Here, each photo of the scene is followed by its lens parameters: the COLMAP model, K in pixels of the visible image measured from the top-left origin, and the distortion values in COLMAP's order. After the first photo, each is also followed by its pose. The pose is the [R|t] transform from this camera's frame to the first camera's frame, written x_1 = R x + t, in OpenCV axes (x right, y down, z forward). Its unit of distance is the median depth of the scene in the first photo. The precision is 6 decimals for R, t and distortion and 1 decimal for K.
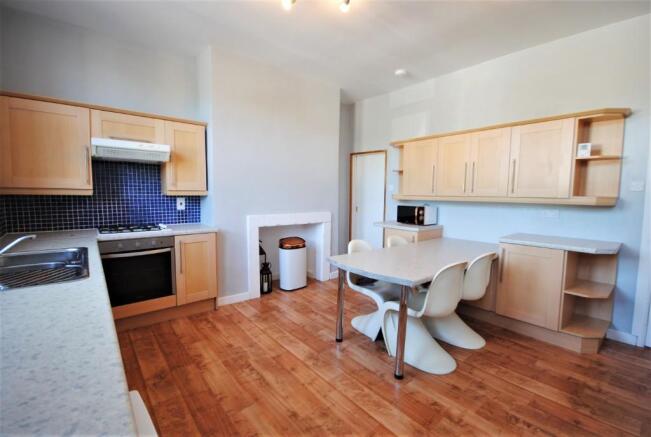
lens RADIAL K [[287.4, 0, 328.5], [0, 287.4, 217.5], [0, 0, 1]] dist [0.008235, -0.009371]
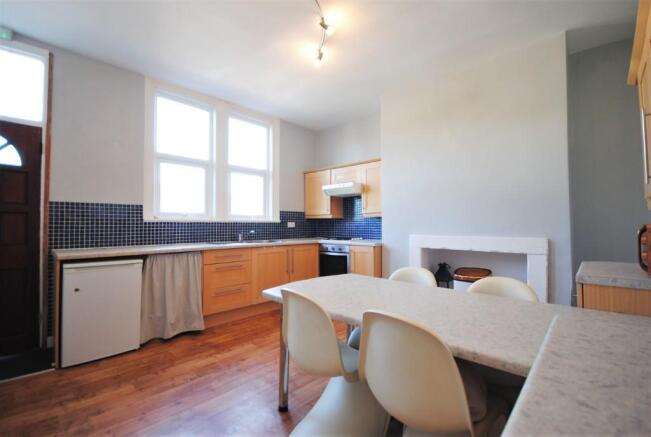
lens RADIAL K [[287.4, 0, 328.5], [0, 287.4, 217.5], [0, 0, 1]] dist [0.008235, -0.009371]
pose [[0.127375, -0.024266, -0.991558, 0.924475], [-0.067247, 0.997189, -0.033042, -0.020279], [0.989572, 0.070888, 0.125385, 0.786221]]
